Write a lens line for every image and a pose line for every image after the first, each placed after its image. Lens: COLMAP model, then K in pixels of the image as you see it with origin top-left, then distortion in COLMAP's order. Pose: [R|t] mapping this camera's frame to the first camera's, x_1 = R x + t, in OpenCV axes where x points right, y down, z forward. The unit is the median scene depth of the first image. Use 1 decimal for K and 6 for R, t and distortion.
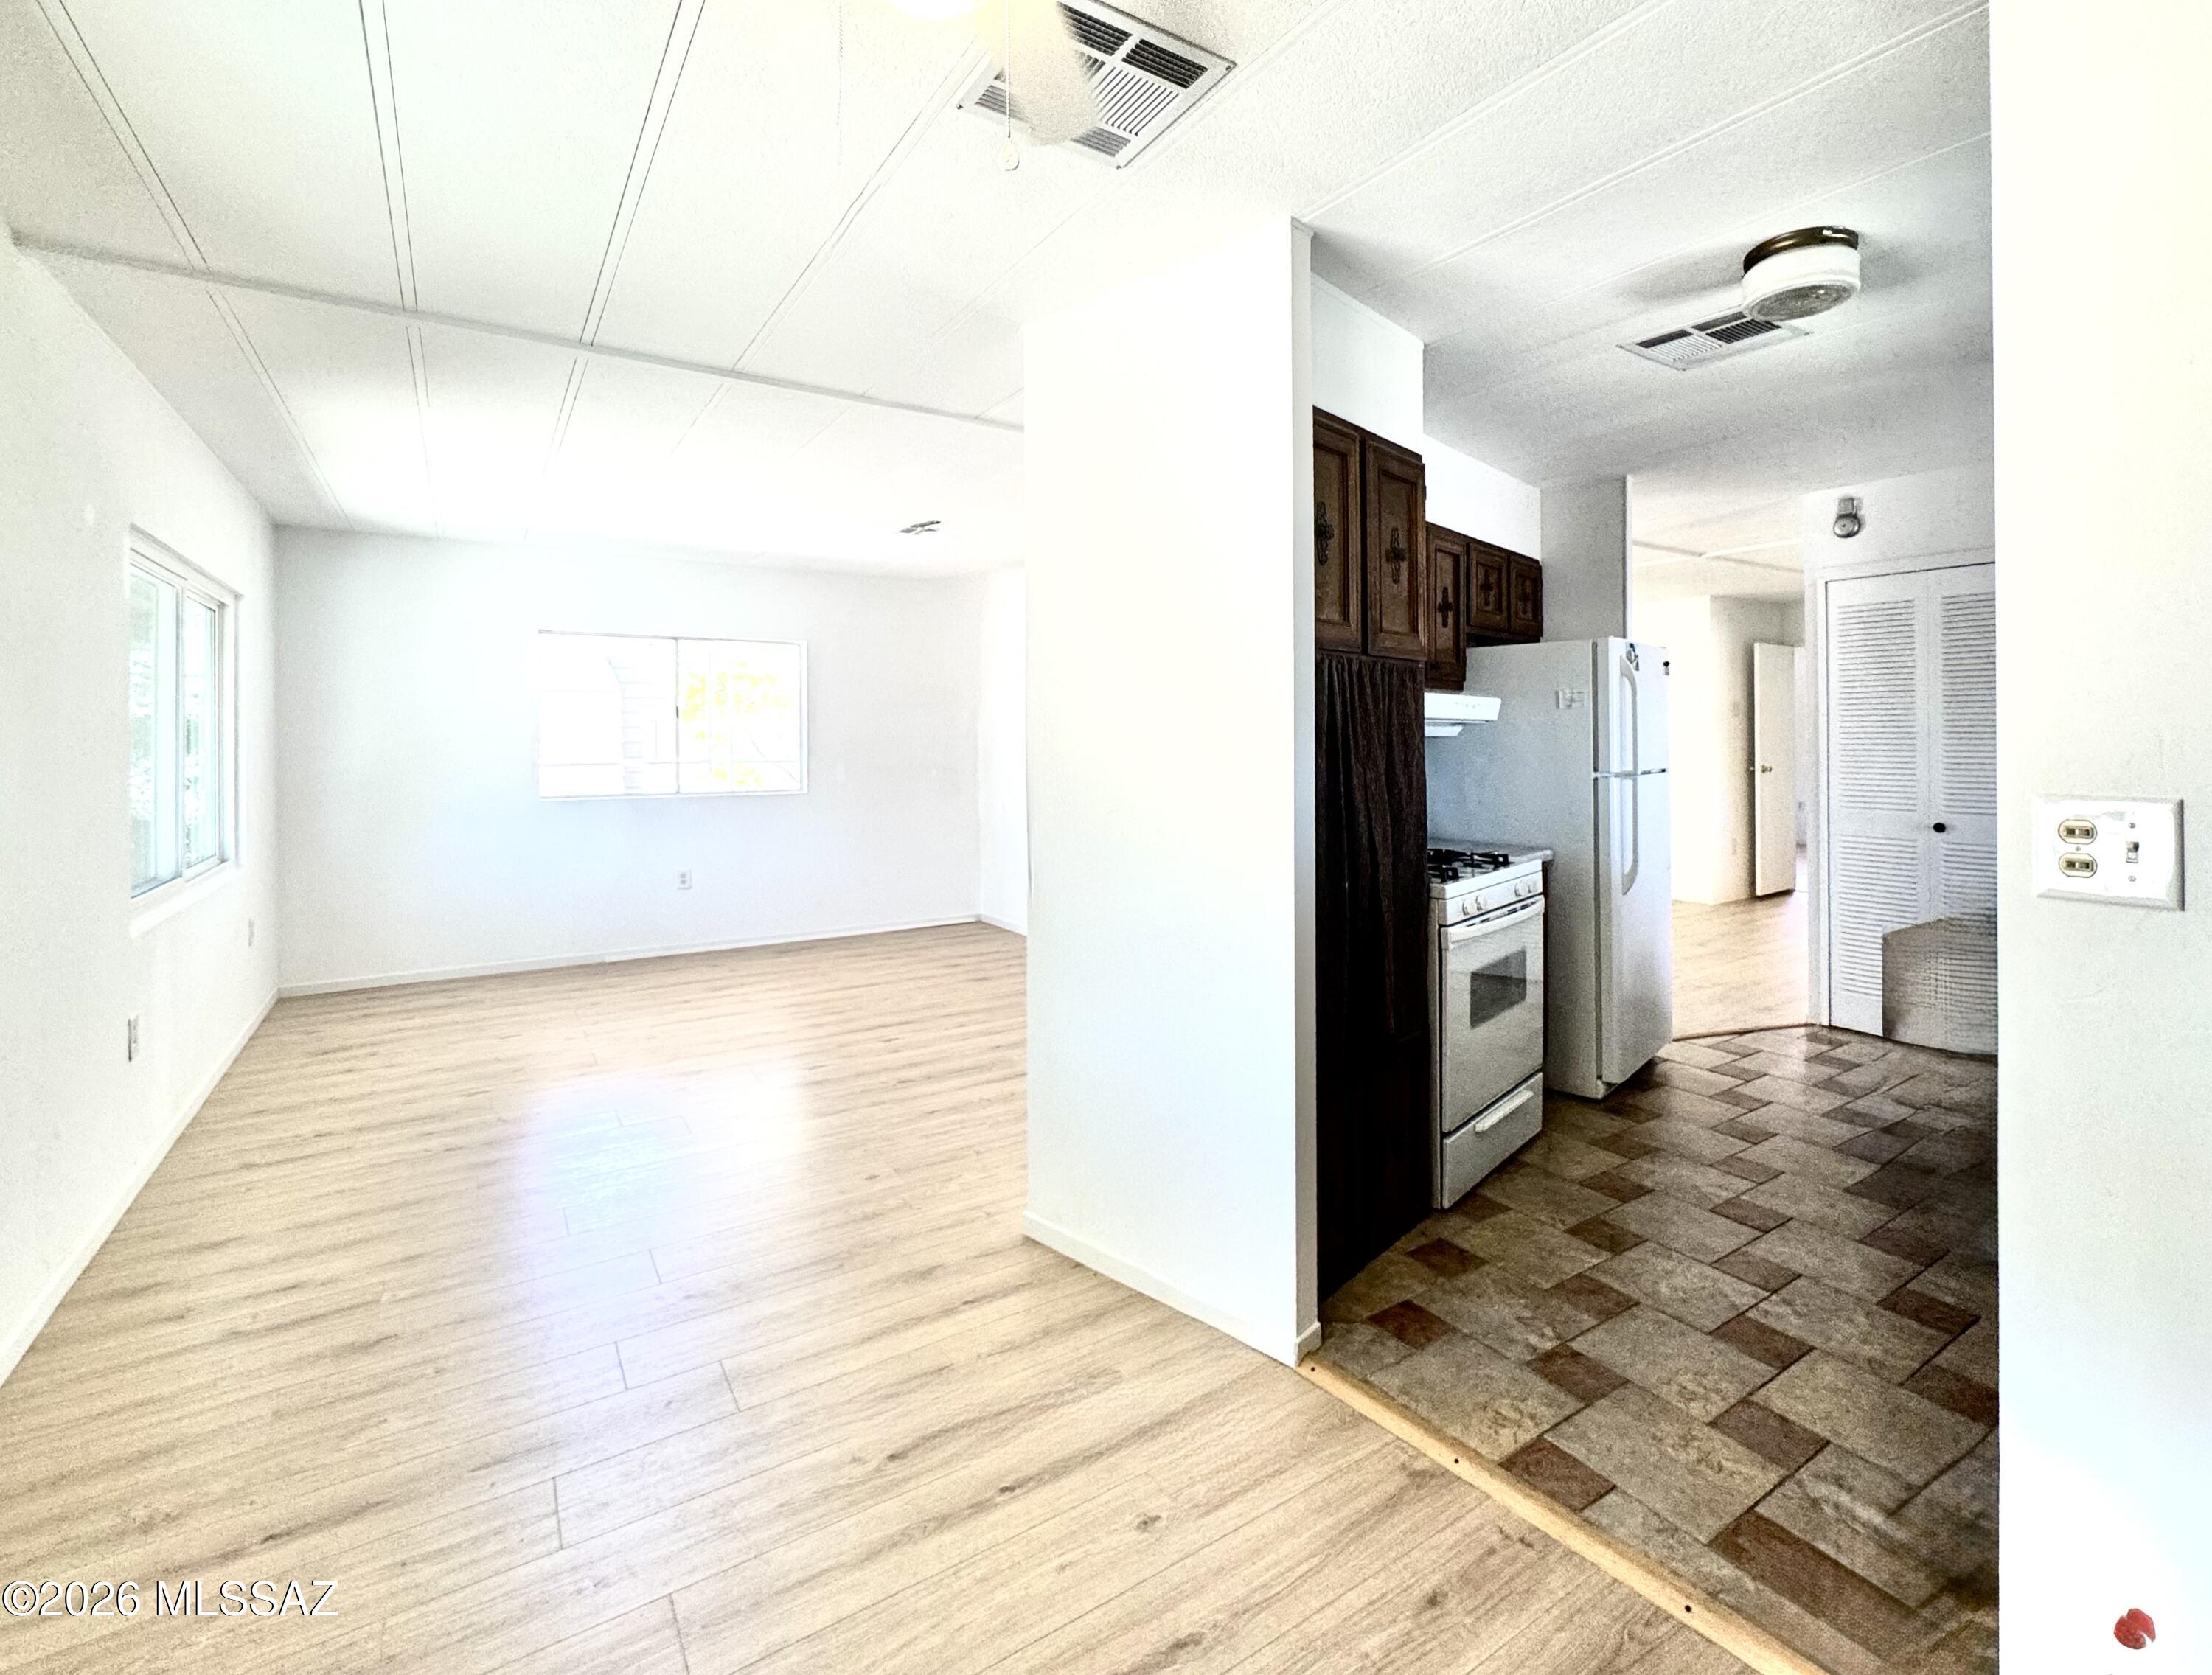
lens RADIAL K [[1001.8, 0, 1103.3], [0, 1001.8, 835.3], [0, 0, 1]] dist [0.002399, 0.000226]
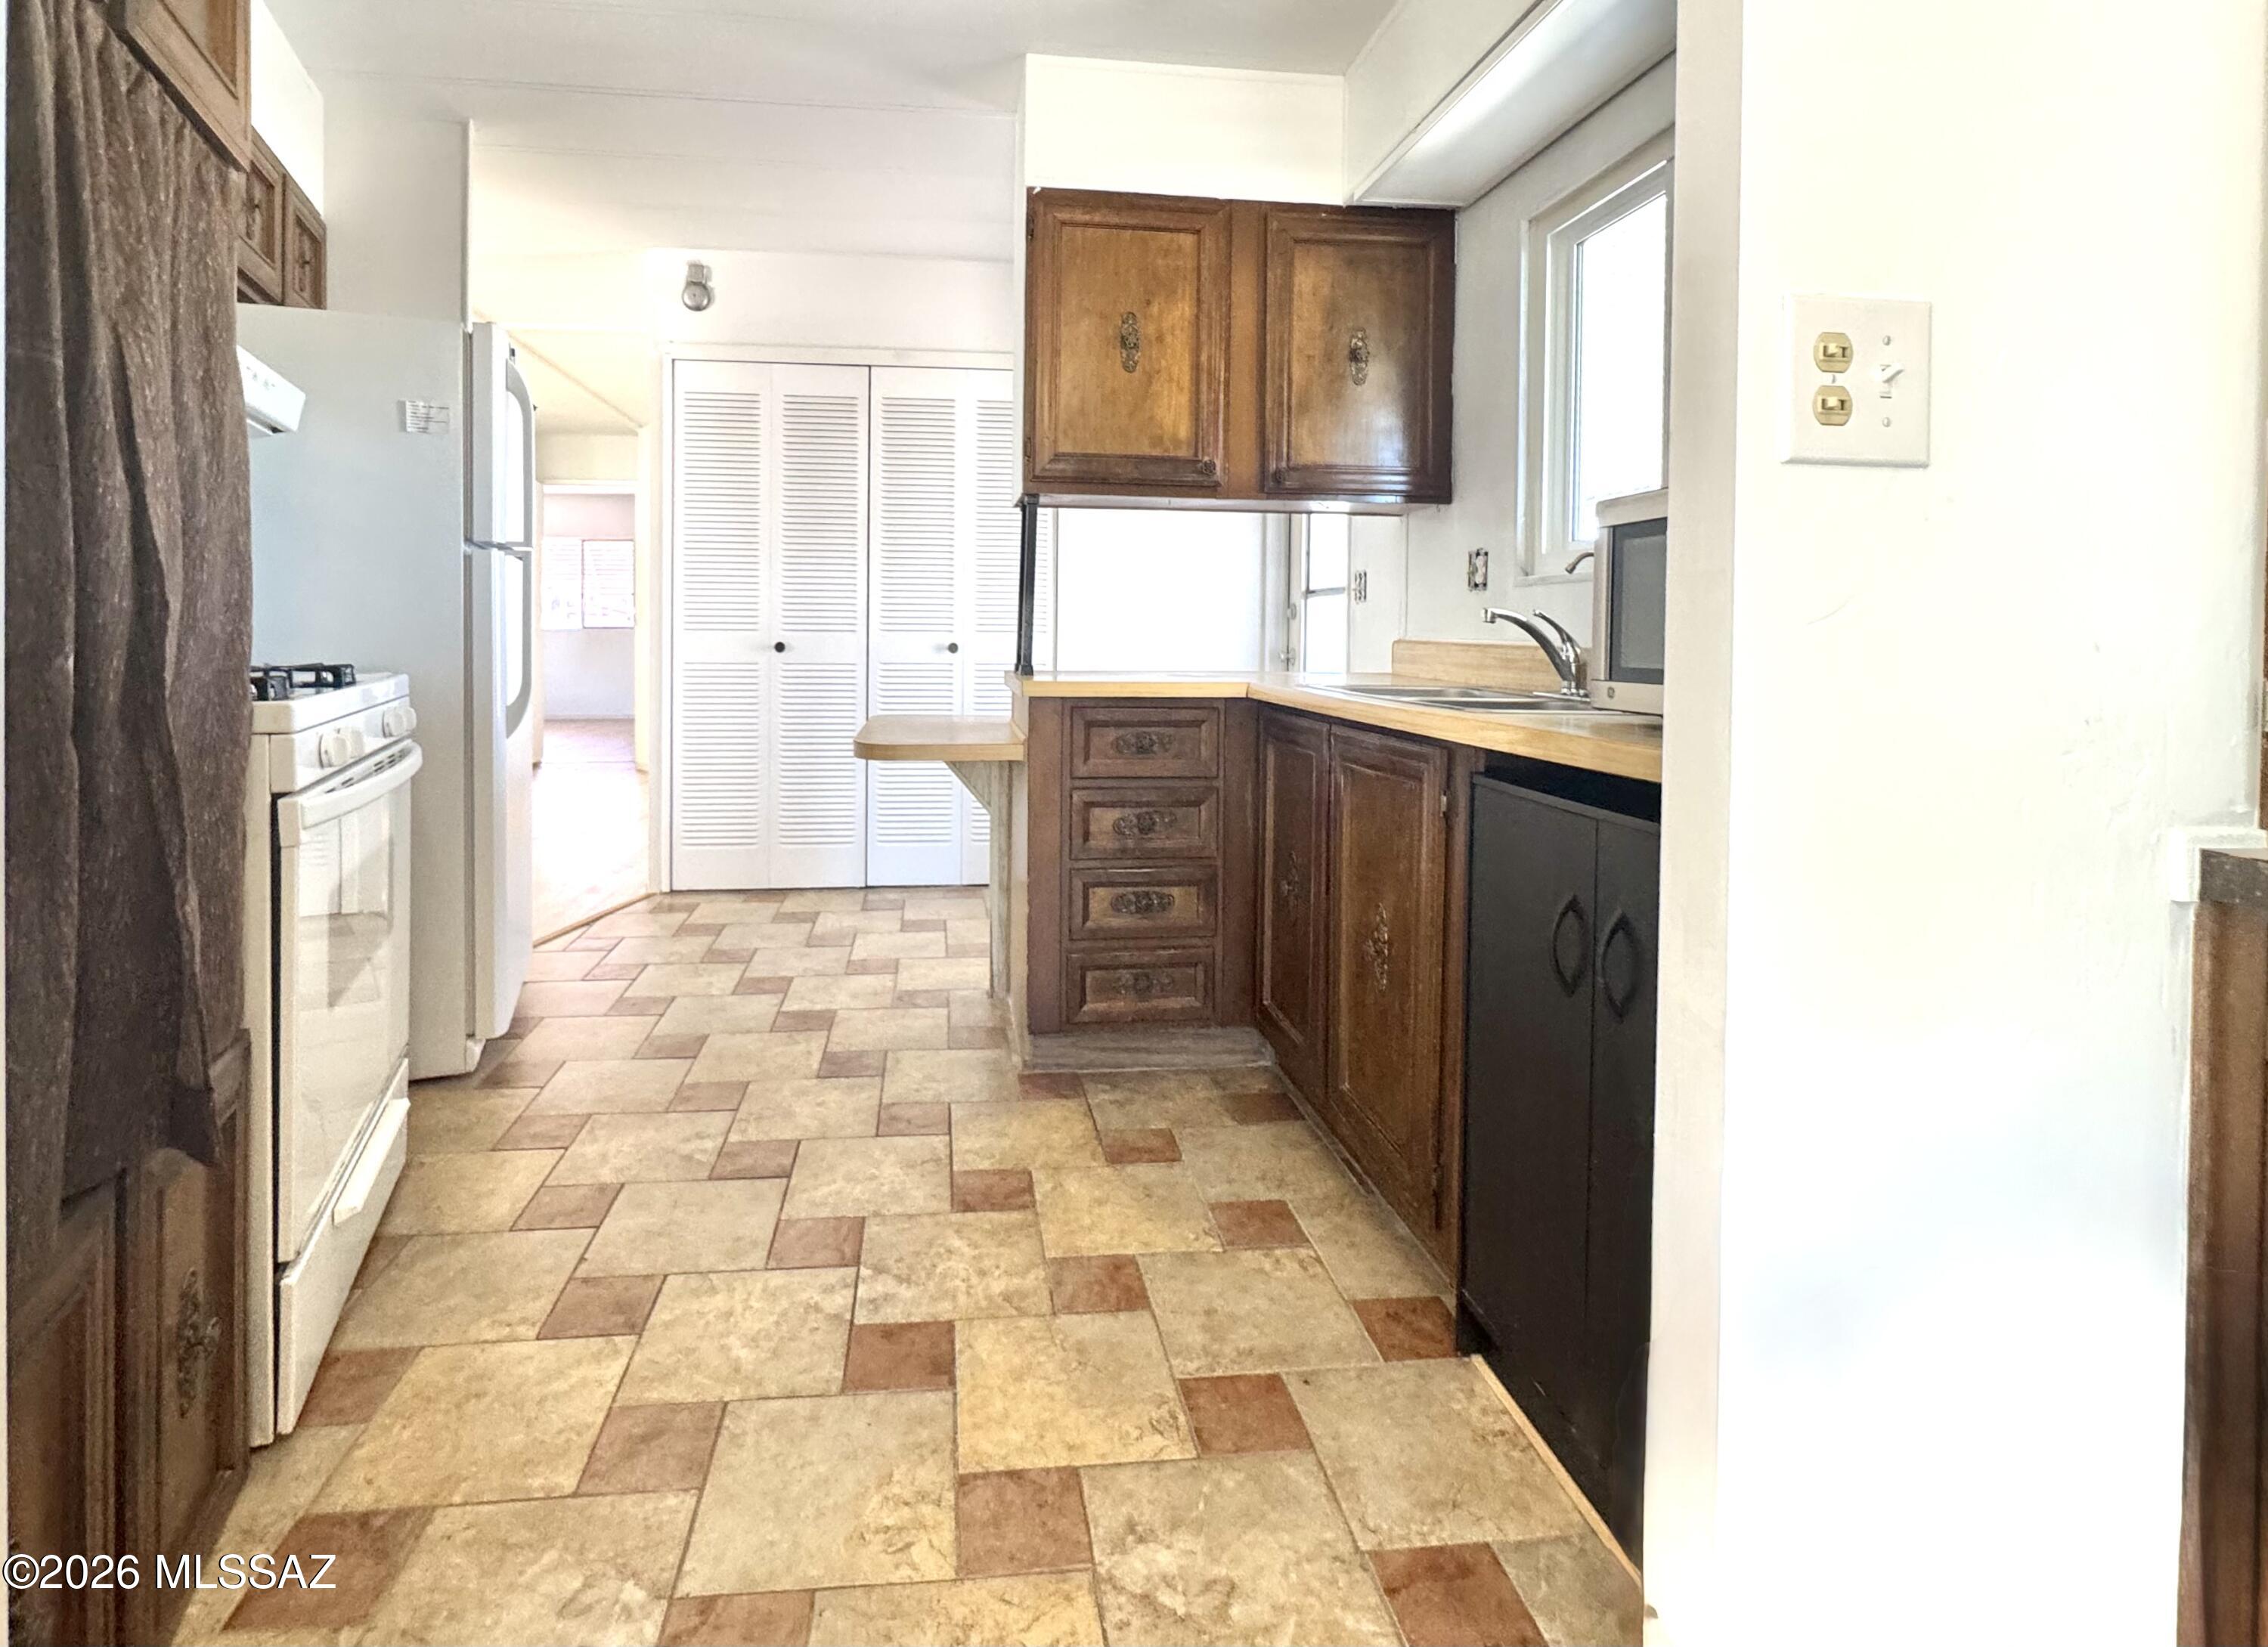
lens RADIAL K [[1087.8, 0, 1055.1], [0, 1087.8, 632.8], [0, 0, 1]] dist [-0.002961, 0.000260]
pose [[0.440202, 0.009337, 0.897850, 0.056217], [0.078297, 0.995738, -0.048743, 0.070076], [-0.894478, 0.091756, 0.437595, 0.481744]]
